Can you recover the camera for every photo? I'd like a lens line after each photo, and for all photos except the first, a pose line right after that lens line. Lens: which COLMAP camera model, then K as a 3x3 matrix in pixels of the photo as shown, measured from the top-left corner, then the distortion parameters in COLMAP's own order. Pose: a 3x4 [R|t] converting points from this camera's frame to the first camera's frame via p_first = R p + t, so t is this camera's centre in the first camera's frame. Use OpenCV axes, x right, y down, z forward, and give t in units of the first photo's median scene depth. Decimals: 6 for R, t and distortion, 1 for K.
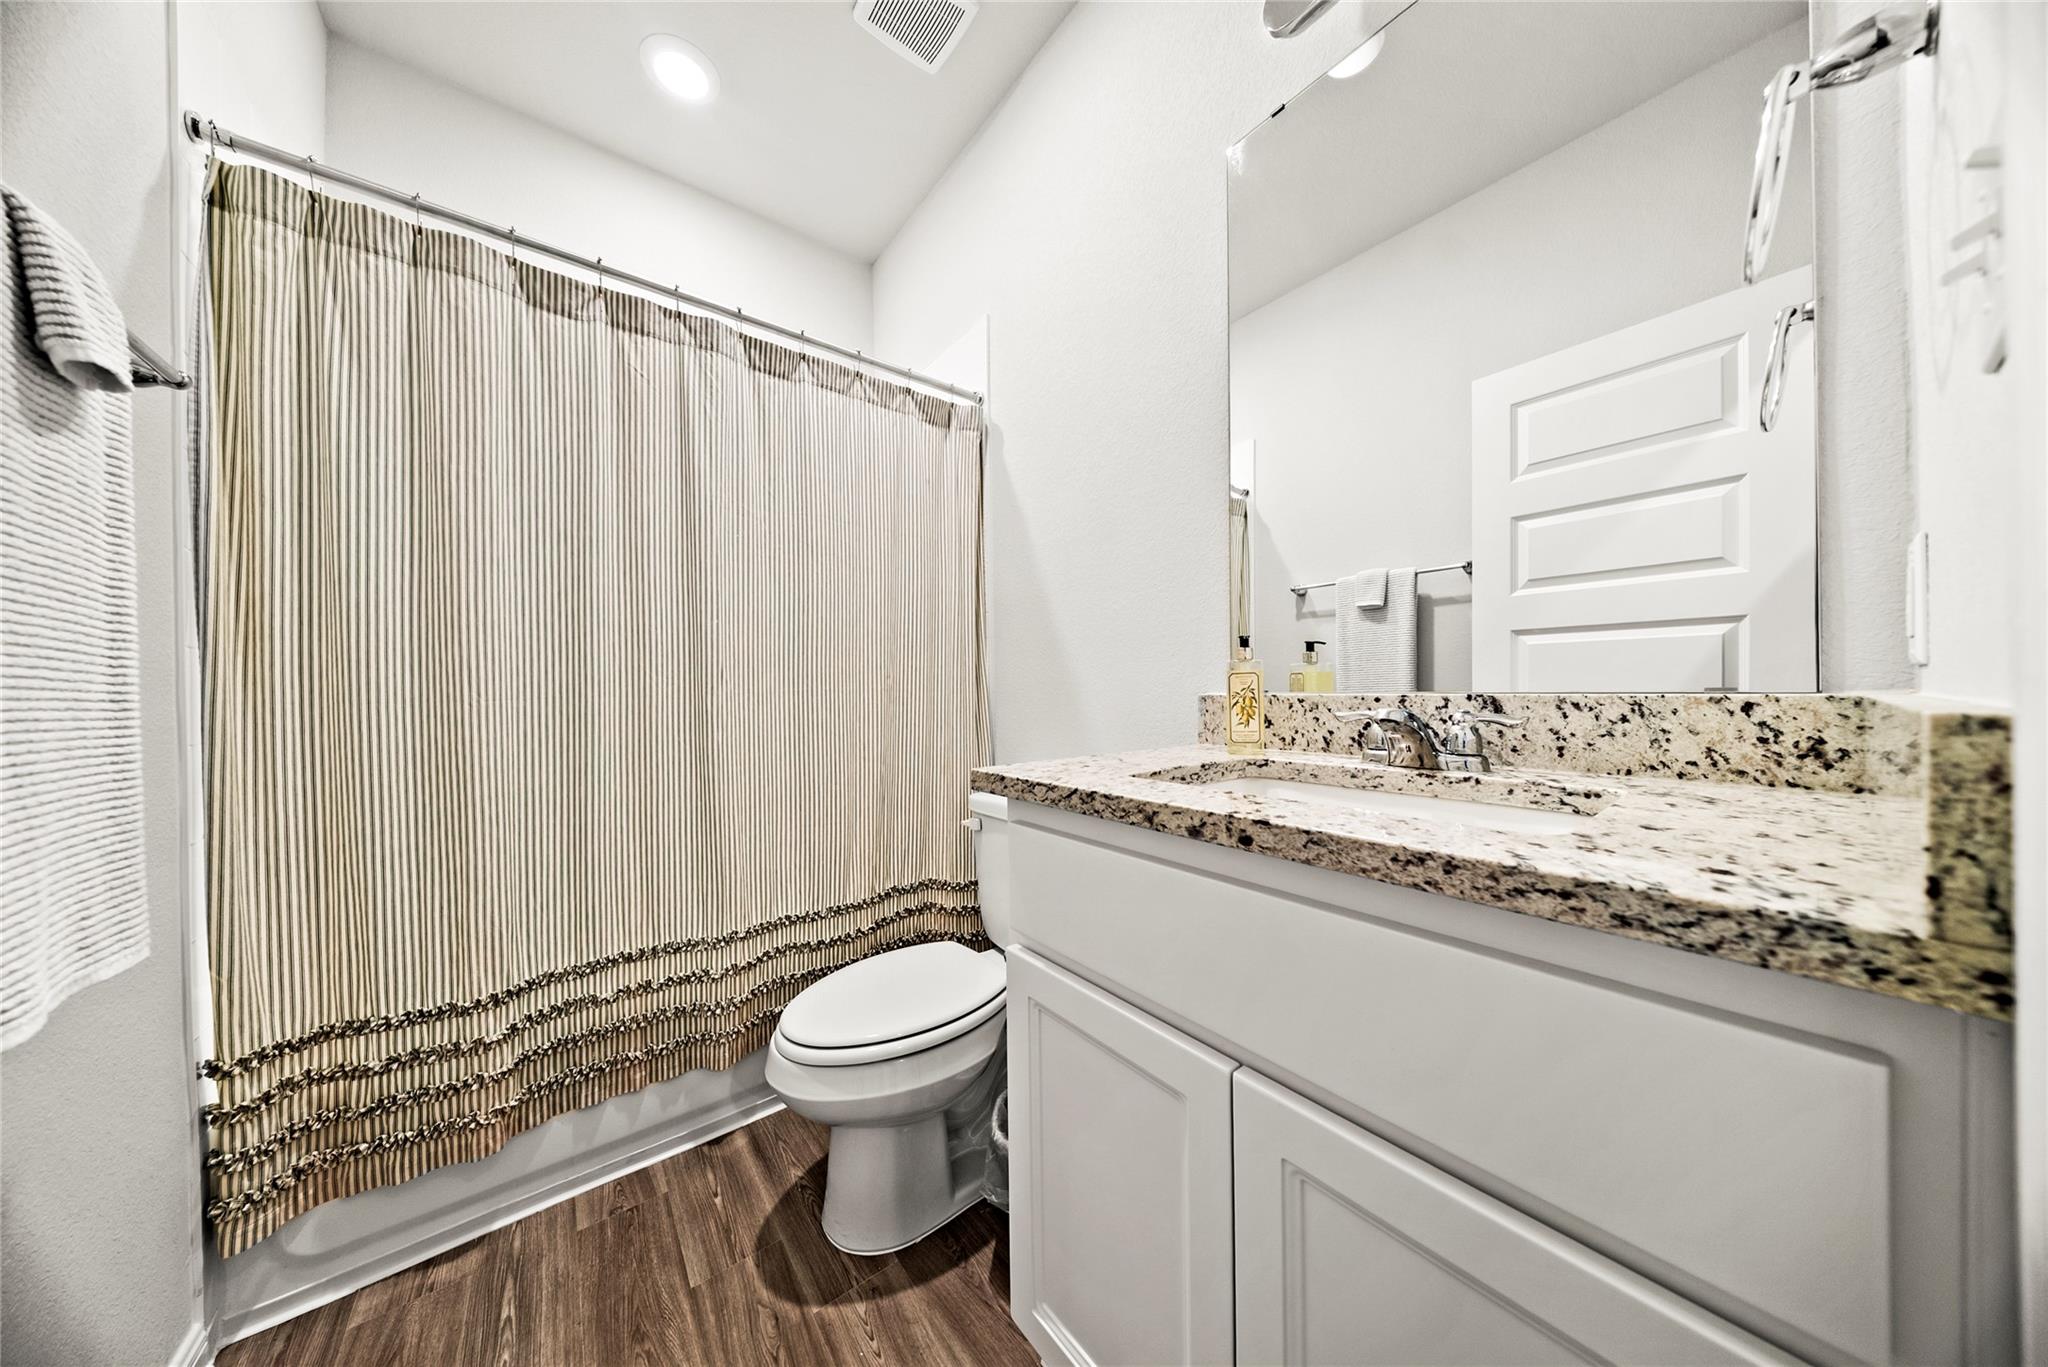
lens RADIAL K [[607.8, 0, 1021.1], [0, 607.8, 698.6], [0, 0, 1]] dist [0.001706, -0.001338]
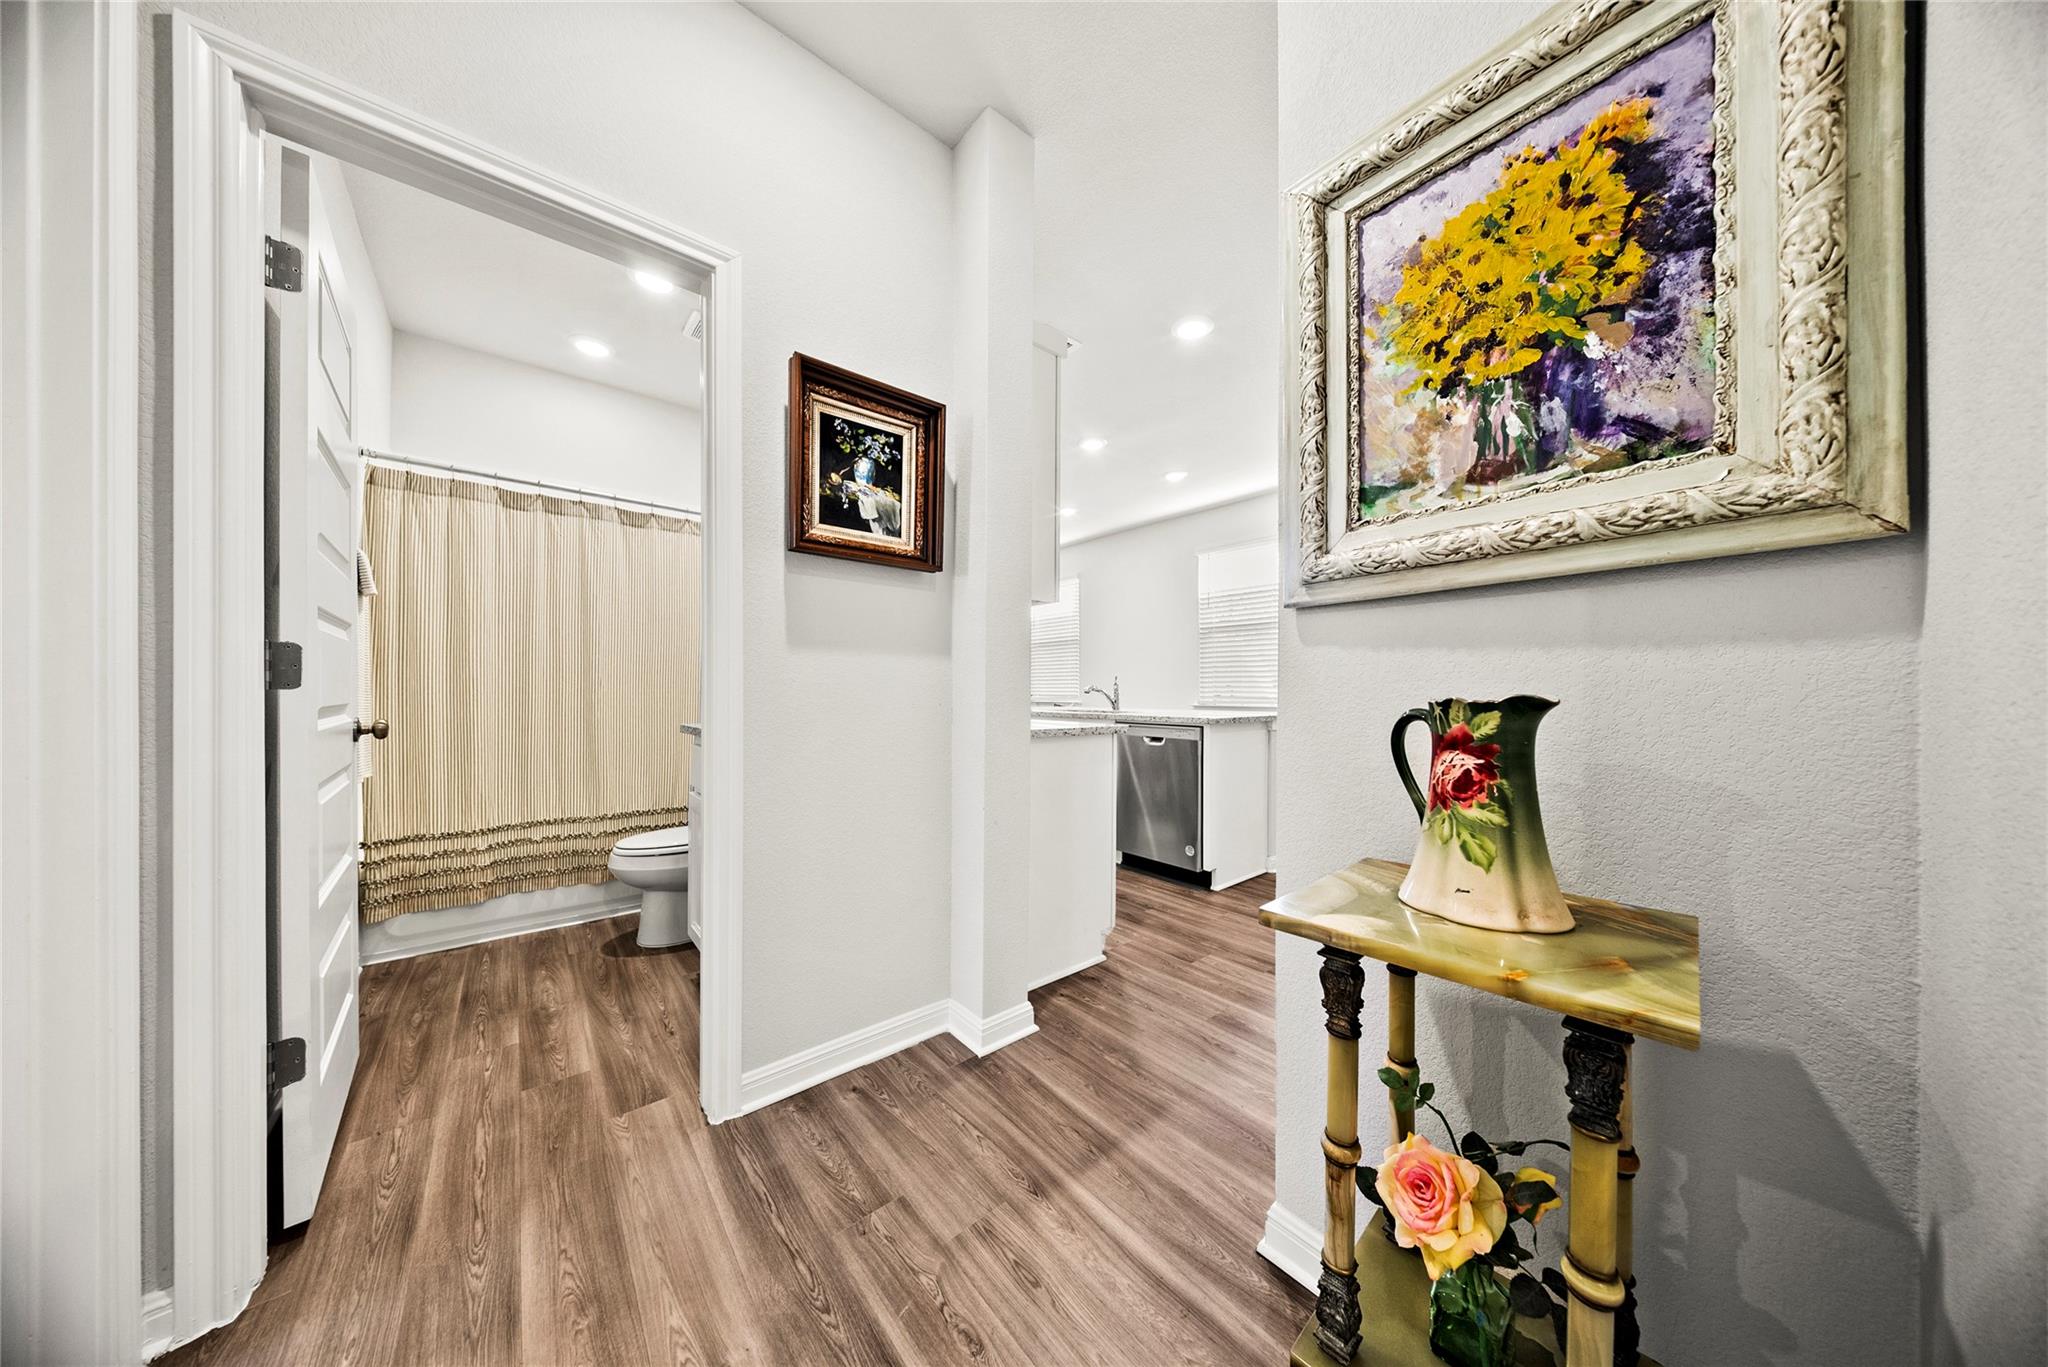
lens RADIAL K [[607.8, 0, 1021.9], [0, 607.8, 700.5], [0, 0, 1]] dist [0.001706, -0.001338]
pose [[0.999181, 0.016753, 0.036843, 0.938362], [-0.016680, 0.999858, -0.002281, -0.002316], [-0.036876, 0.001665, 0.999318, -1.197349]]
